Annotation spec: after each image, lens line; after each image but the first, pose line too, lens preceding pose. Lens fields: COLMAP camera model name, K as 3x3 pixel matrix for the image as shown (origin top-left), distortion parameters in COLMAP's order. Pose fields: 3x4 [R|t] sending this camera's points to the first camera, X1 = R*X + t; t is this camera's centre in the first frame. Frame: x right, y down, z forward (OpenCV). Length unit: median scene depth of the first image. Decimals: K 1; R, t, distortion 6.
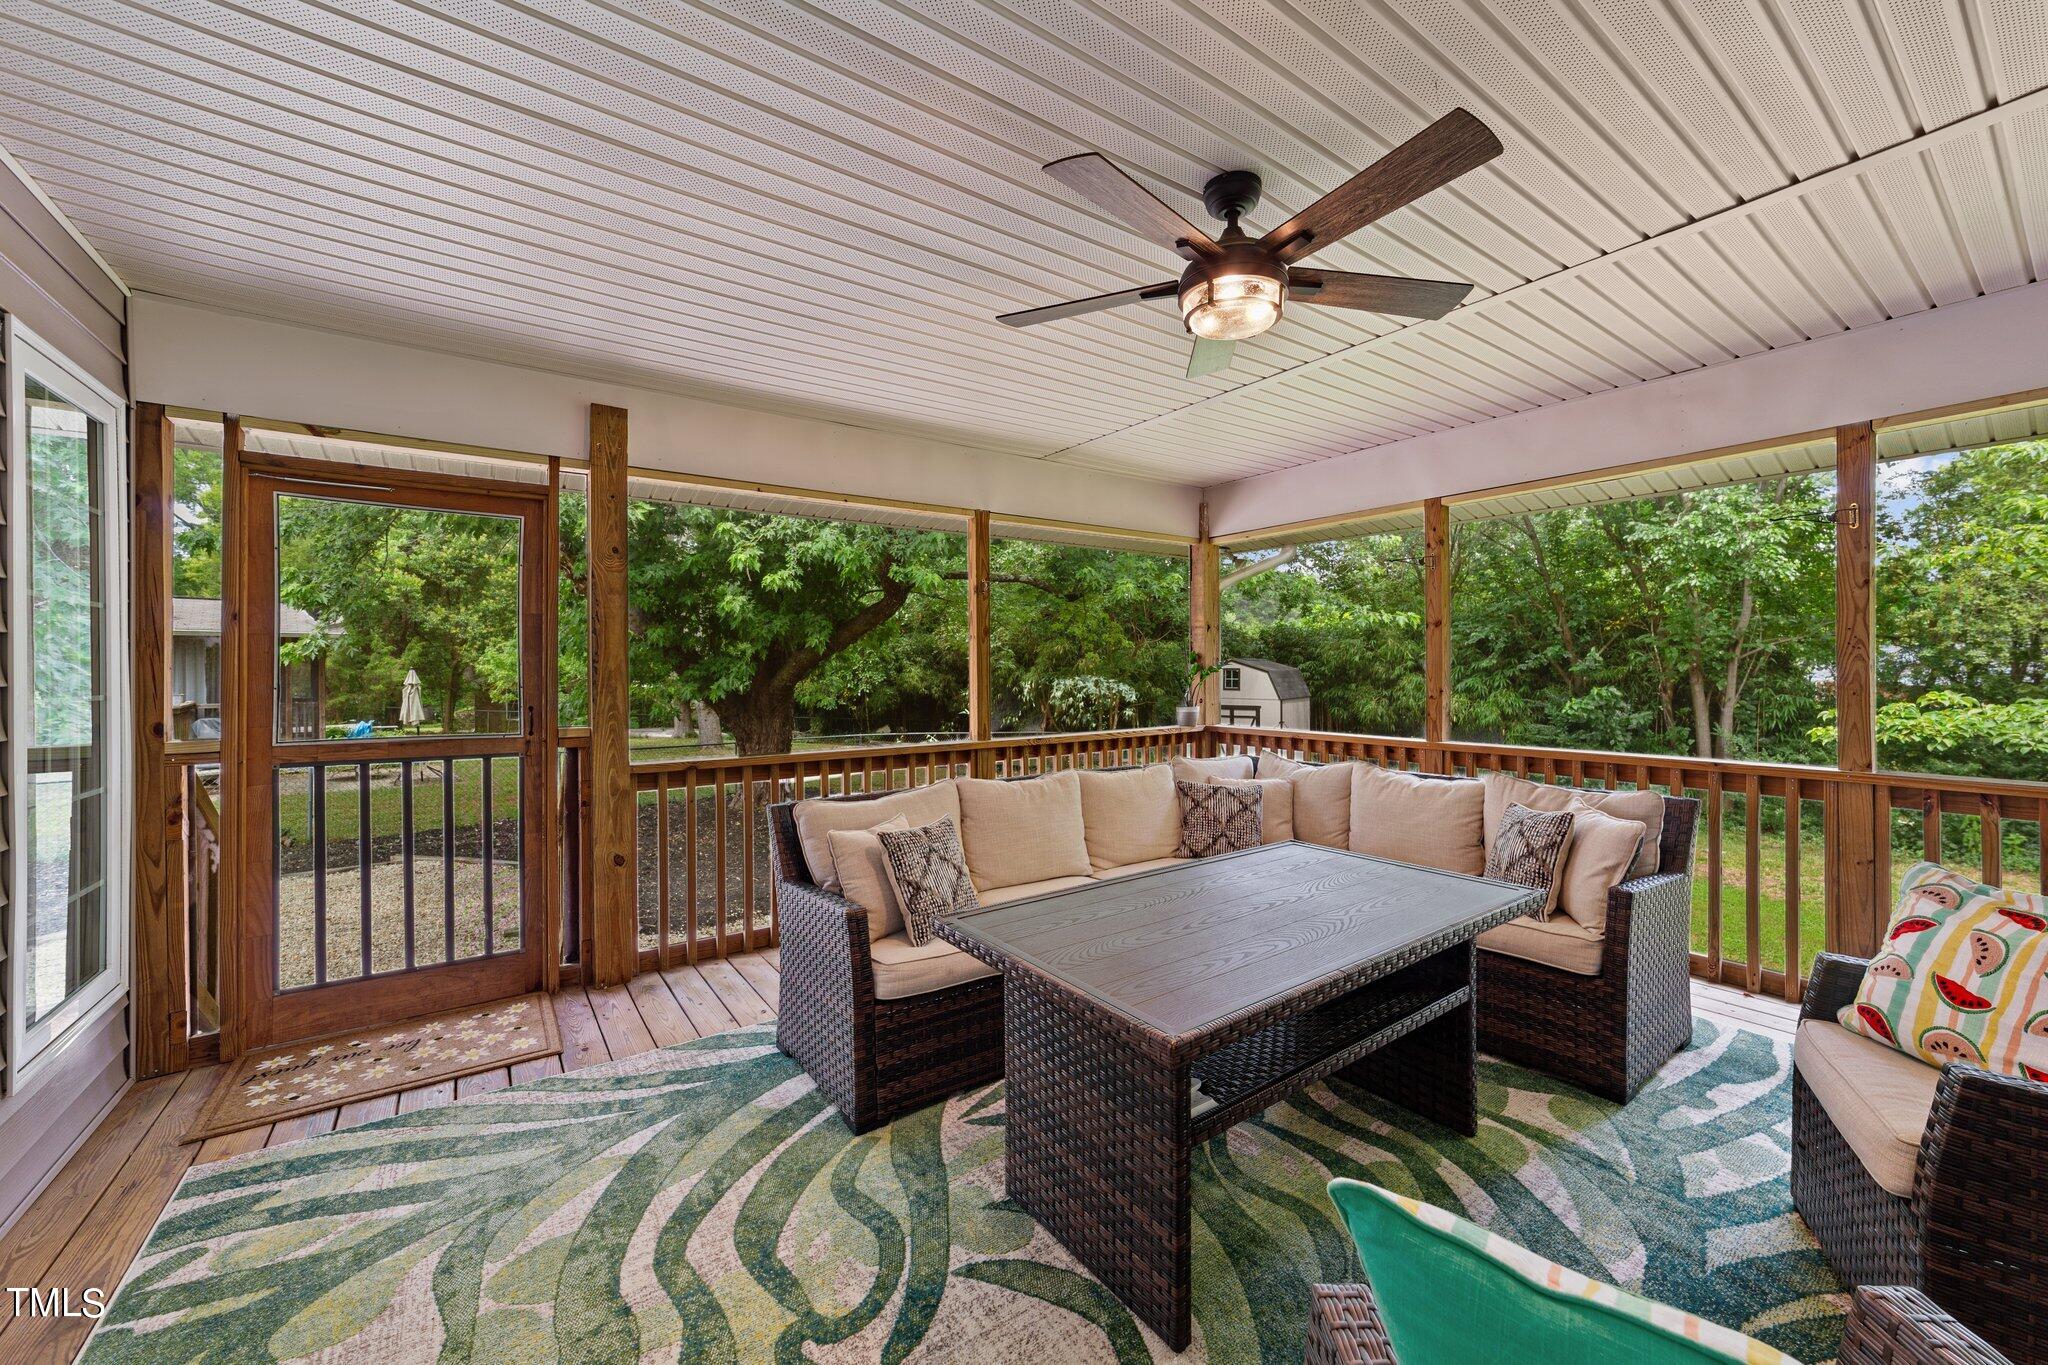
lens RADIAL K [[796.6, 0, 1033.8], [0, 796.6, 674.7], [0, 0, 1]] dist [-0.035832, 0.007652]
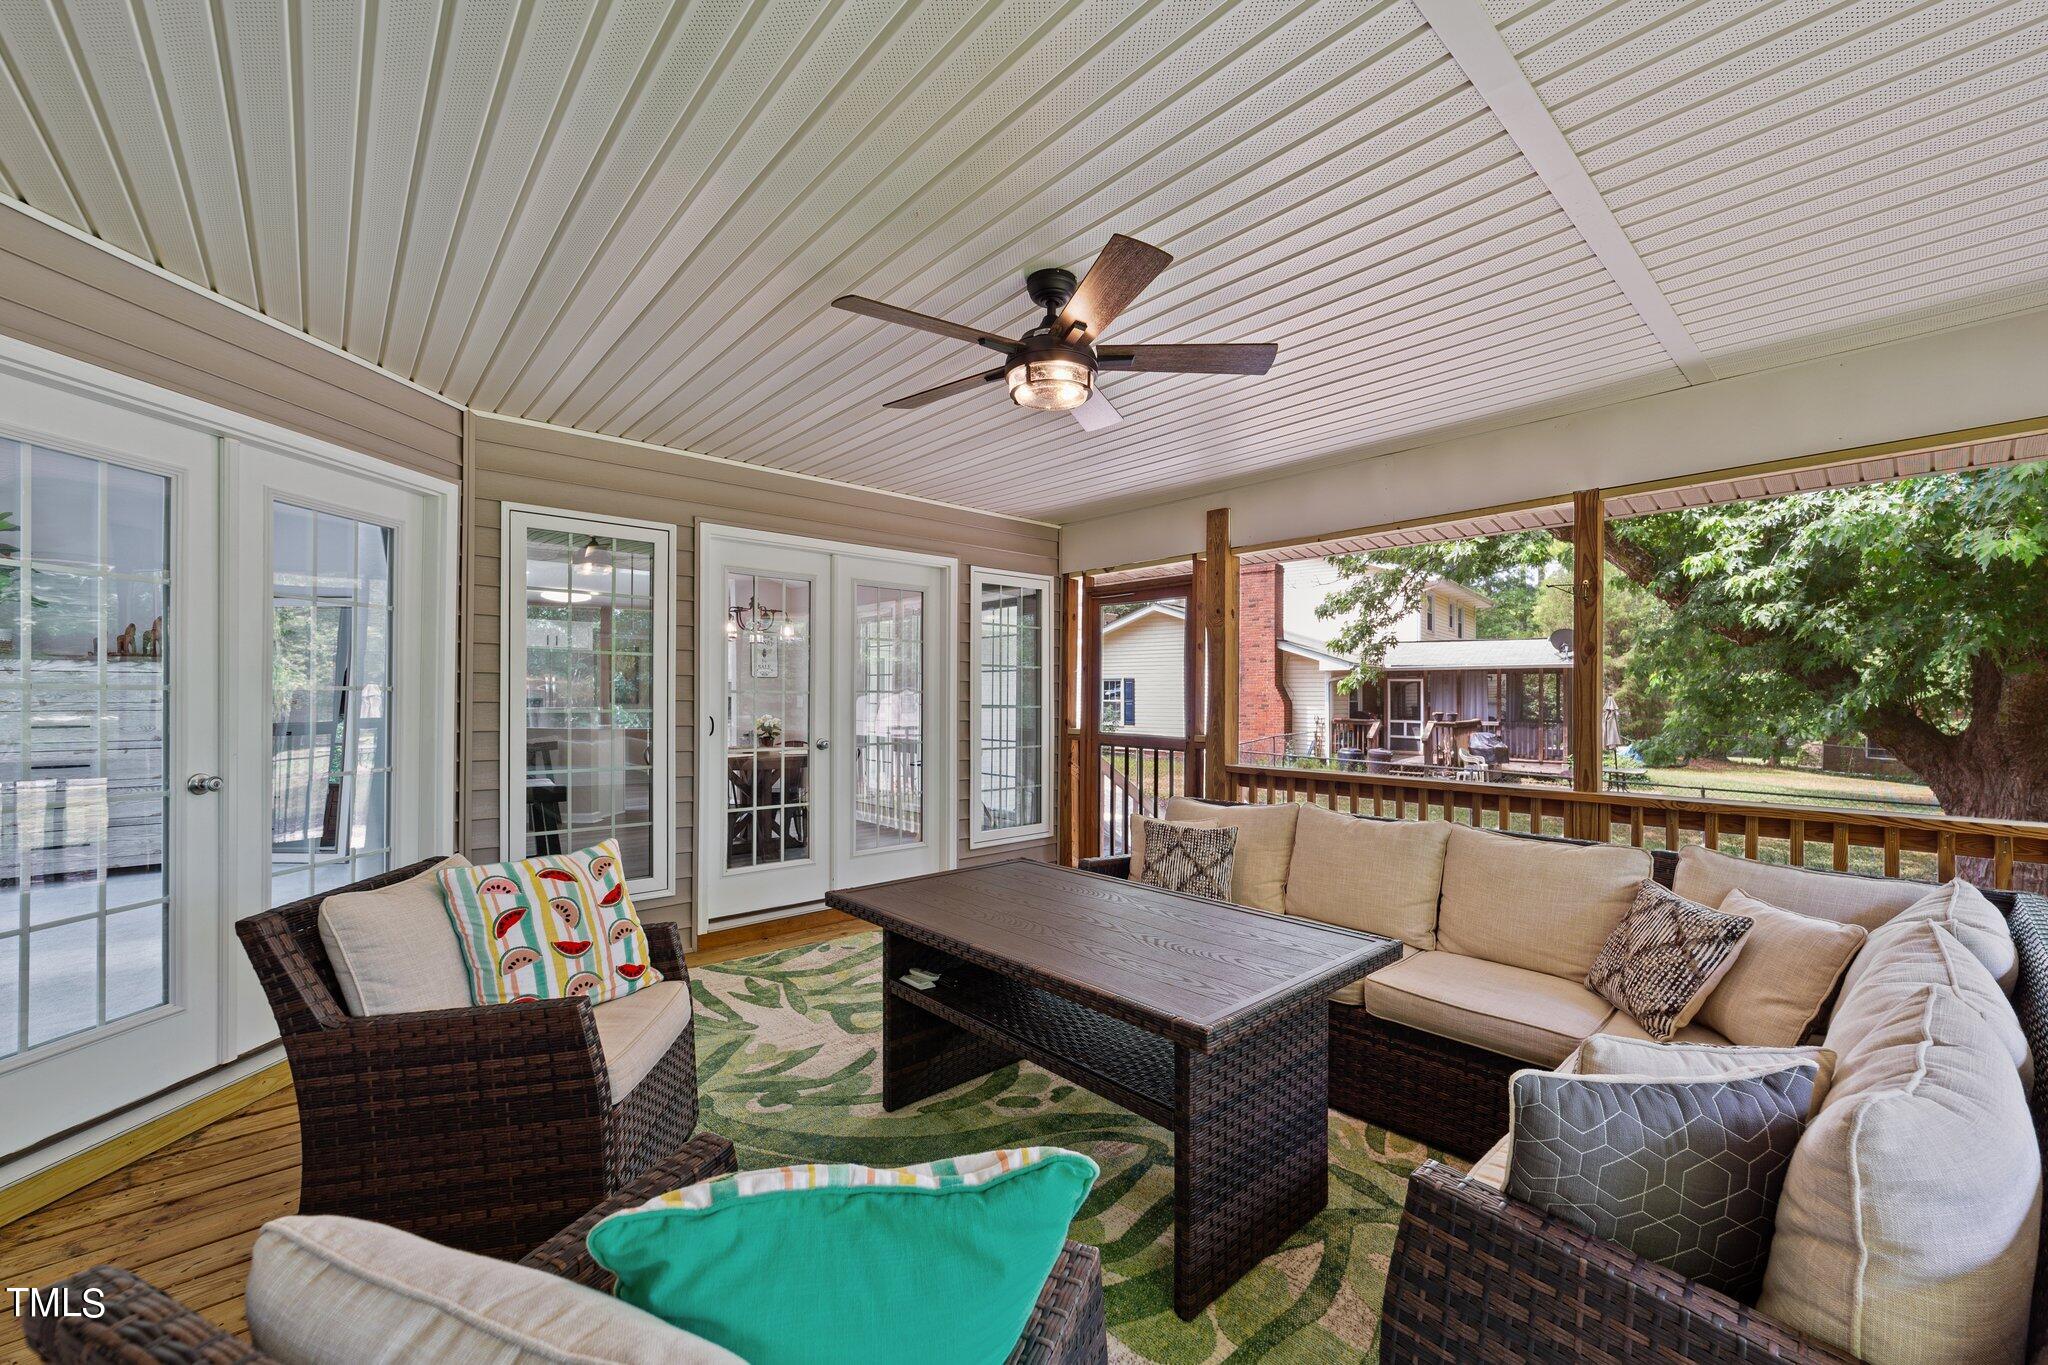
lens RADIAL K [[796.6, 0, 1029.6], [0, 796.6, 694.9], [0, 0, 1]] dist [-0.035832, 0.007652]
pose [[0.112777, 0.001134, -0.993620, 1.047687], [-0.000950, 0.999999, 0.001033, -0.009680], [0.993620, 0.000827, 0.112778, 0.620305]]
